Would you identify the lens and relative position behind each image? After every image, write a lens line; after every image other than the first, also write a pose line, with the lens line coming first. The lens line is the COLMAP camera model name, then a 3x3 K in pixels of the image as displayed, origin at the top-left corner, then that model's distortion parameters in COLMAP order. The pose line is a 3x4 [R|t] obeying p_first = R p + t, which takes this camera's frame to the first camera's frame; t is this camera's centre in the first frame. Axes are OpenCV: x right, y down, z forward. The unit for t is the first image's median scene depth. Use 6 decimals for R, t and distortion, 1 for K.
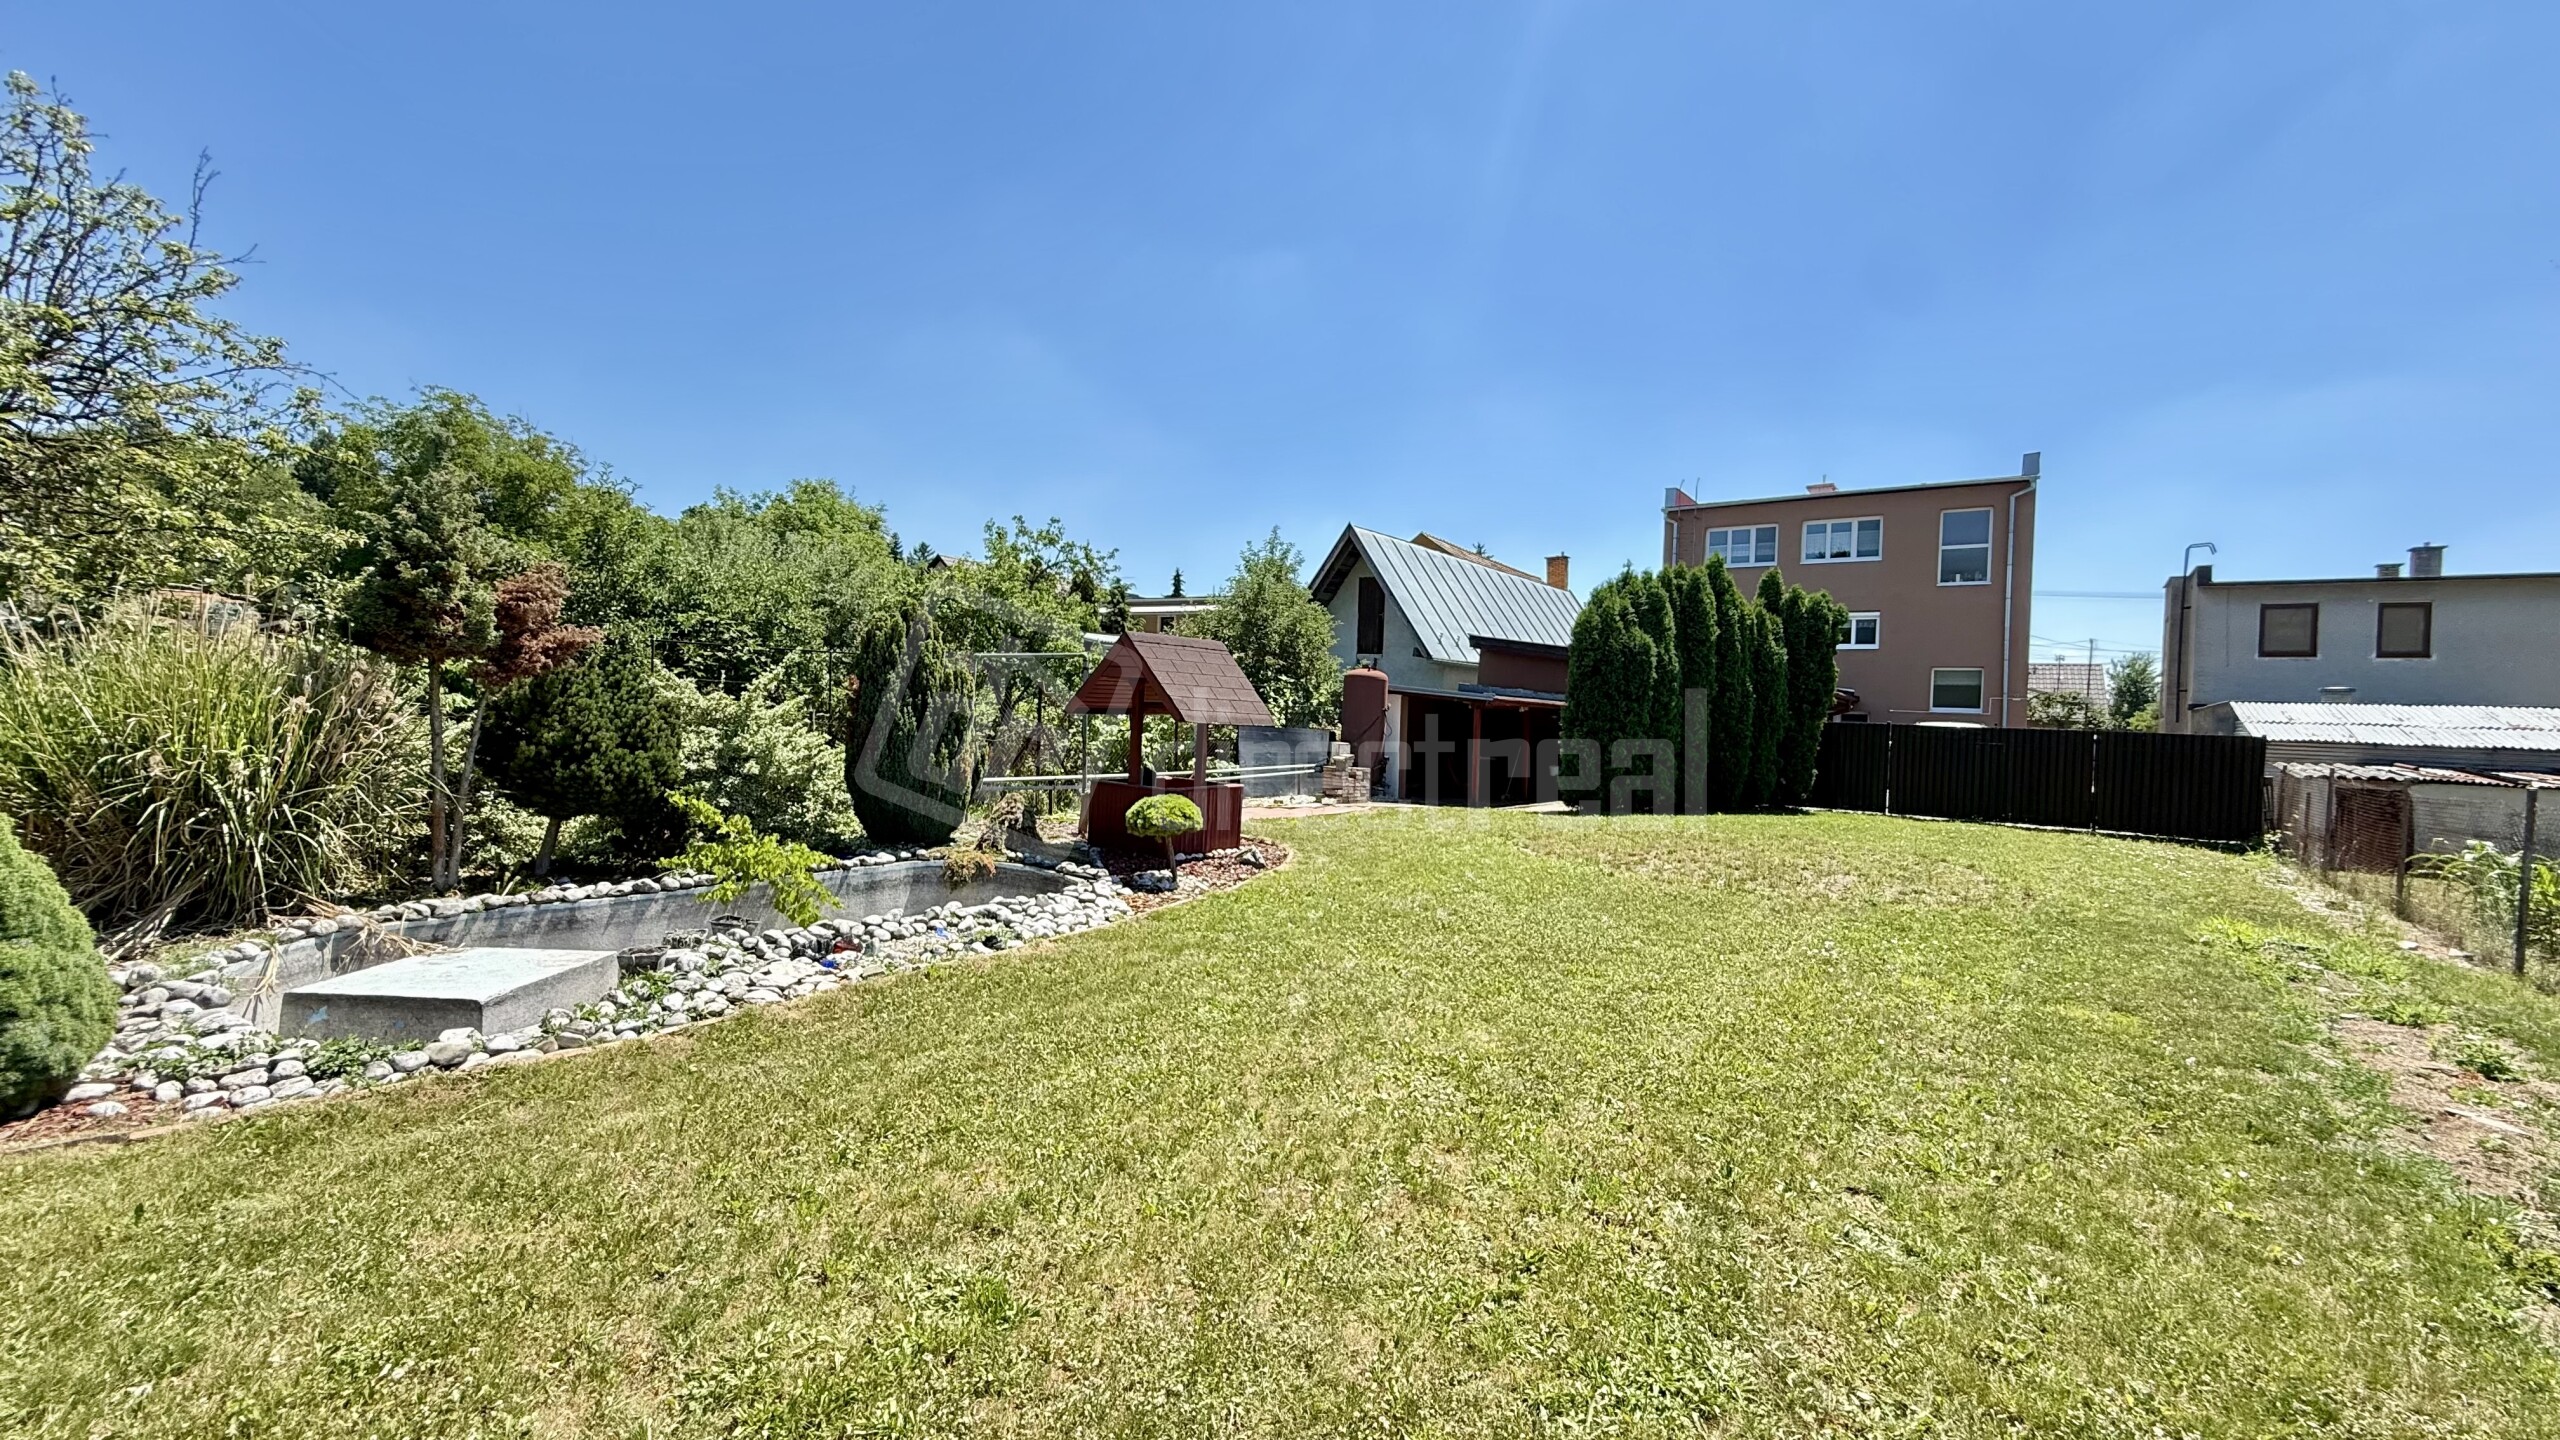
lens RADIAL K [[1021.0, 0, 1275.9], [0, 1021.0, 722.0], [0, 0, 1]] dist [0.000174, 0.000008]
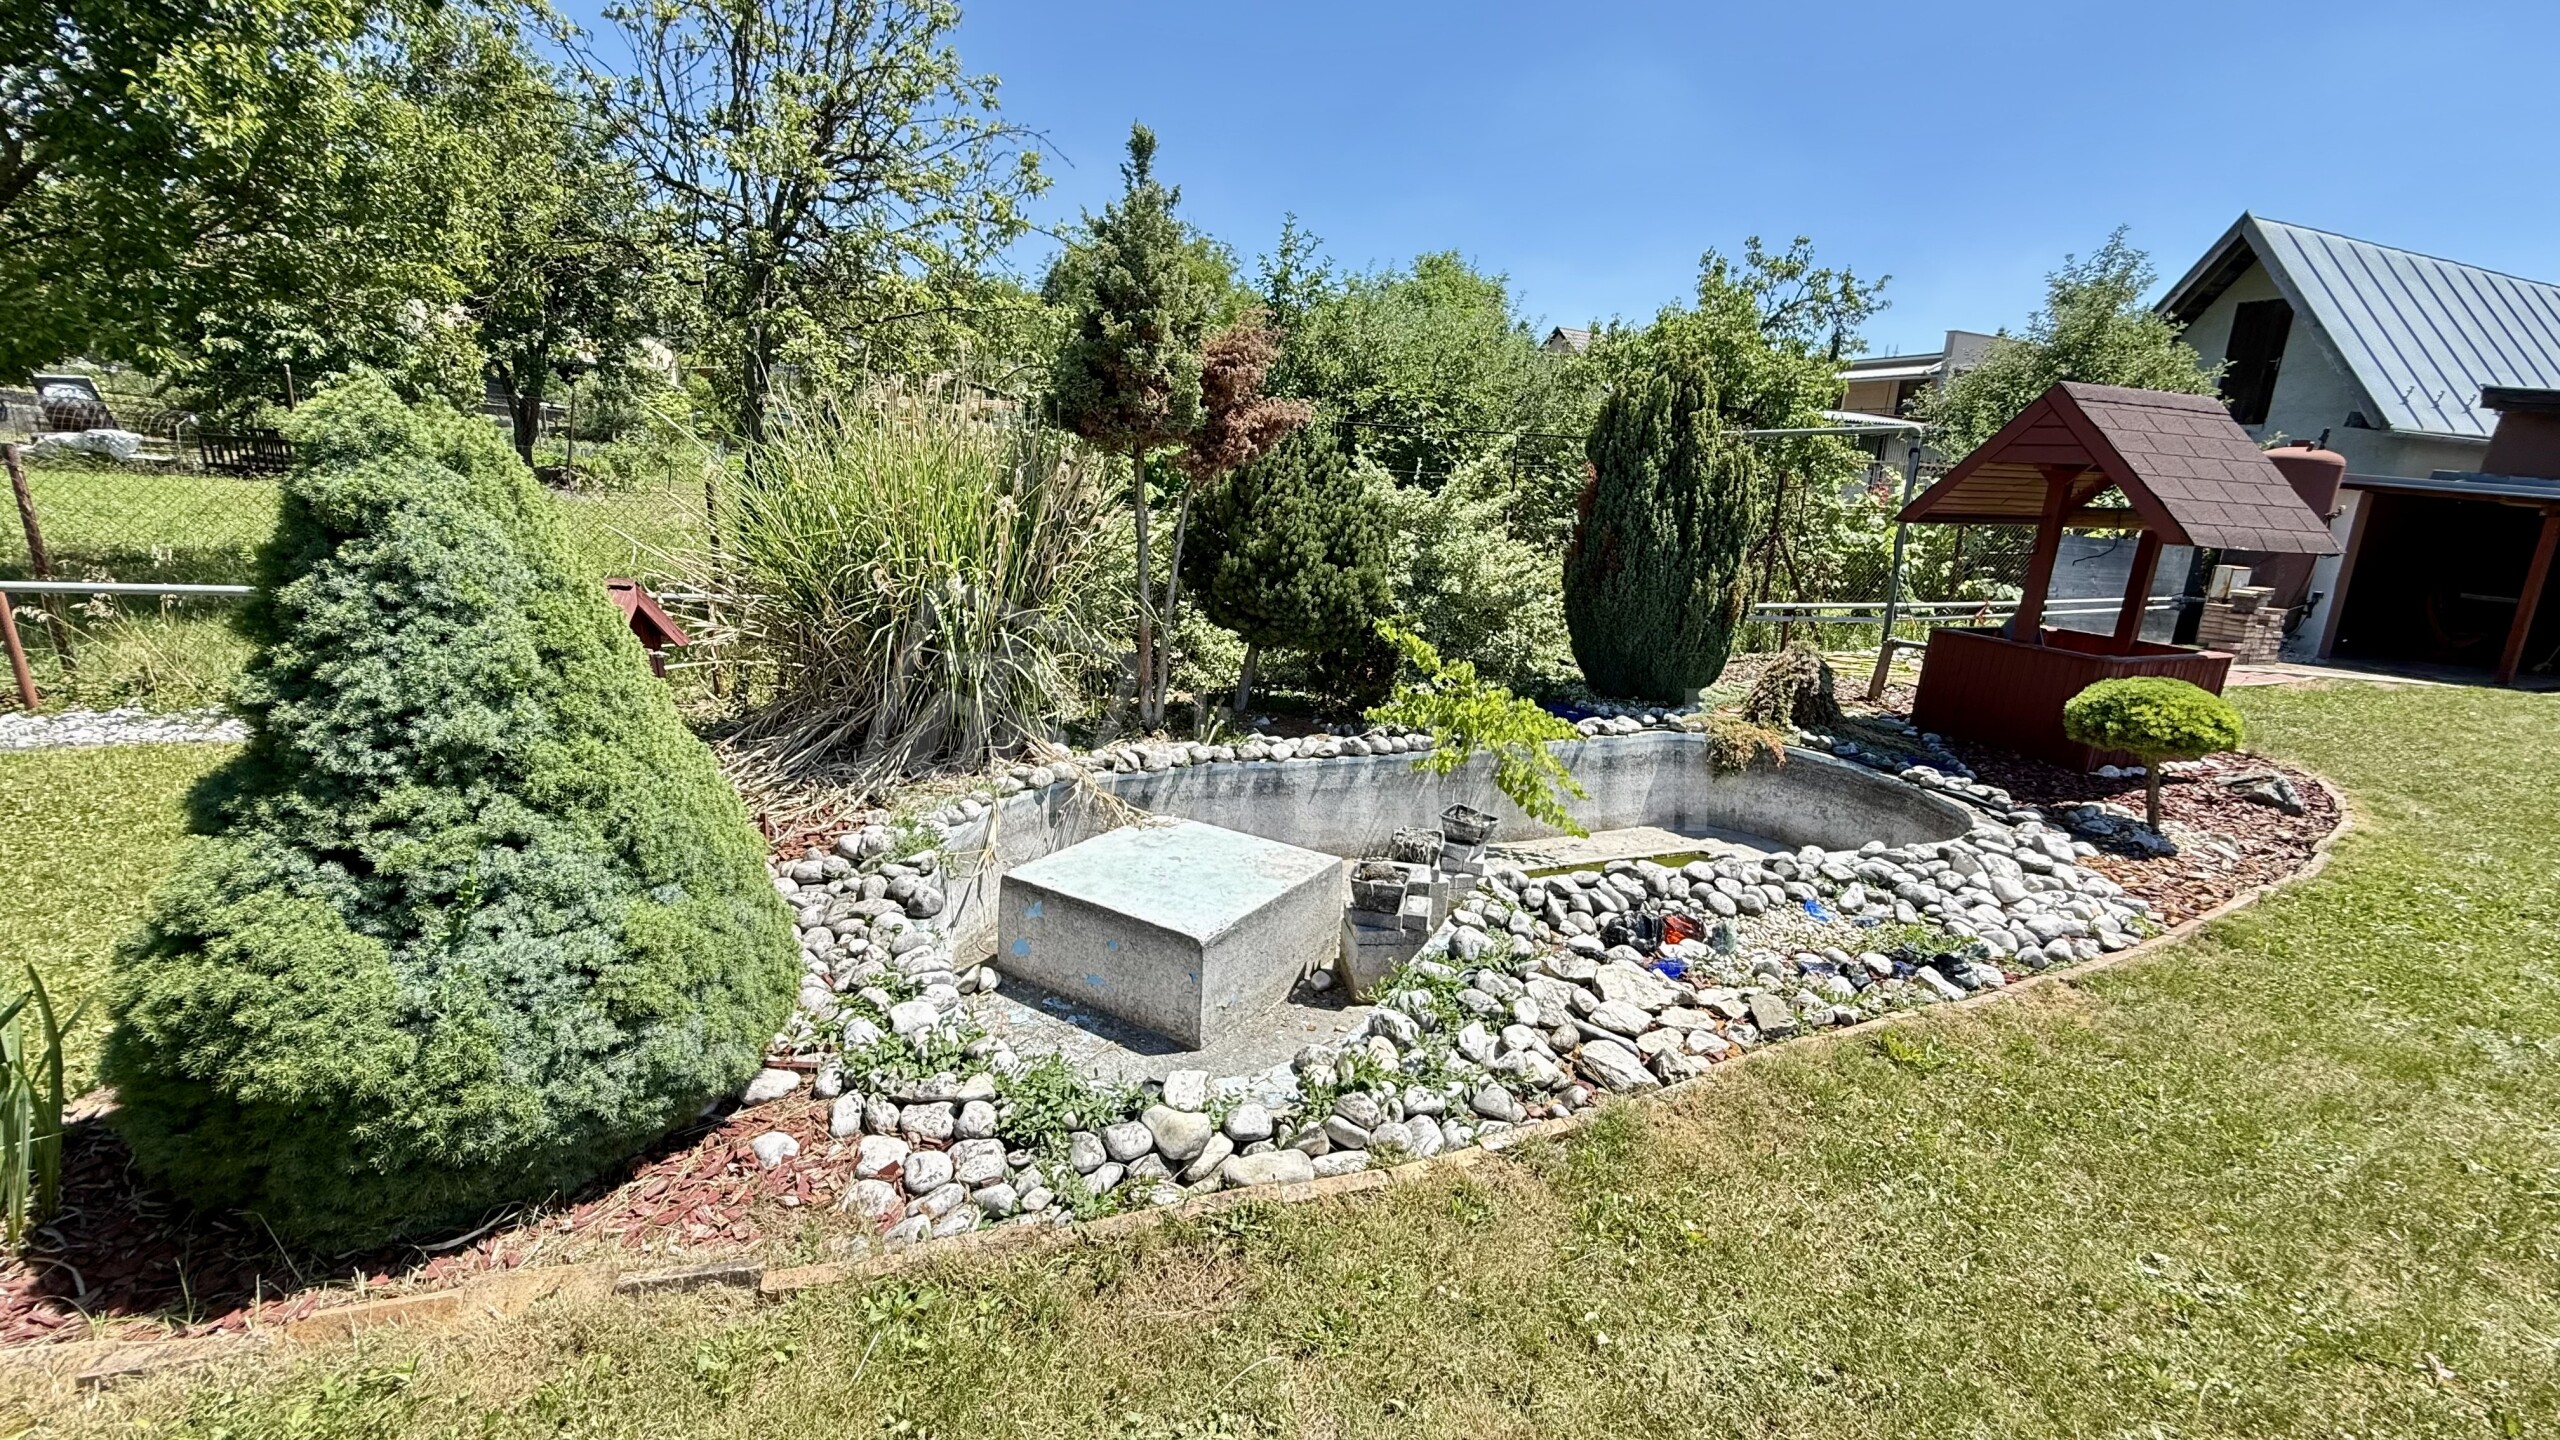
lens RADIAL K [[1021.0, 0, 1275.9], [0, 1021.0, 722.0], [0, 0, 1]] dist [0.000174, 0.000008]
pose [[0.851949, 0.122450, -0.509106, -0.279500], [-0.017070, 0.978251, 0.206723, -0.016069], [0.523346, -0.167427, 0.835510, 0.328604]]
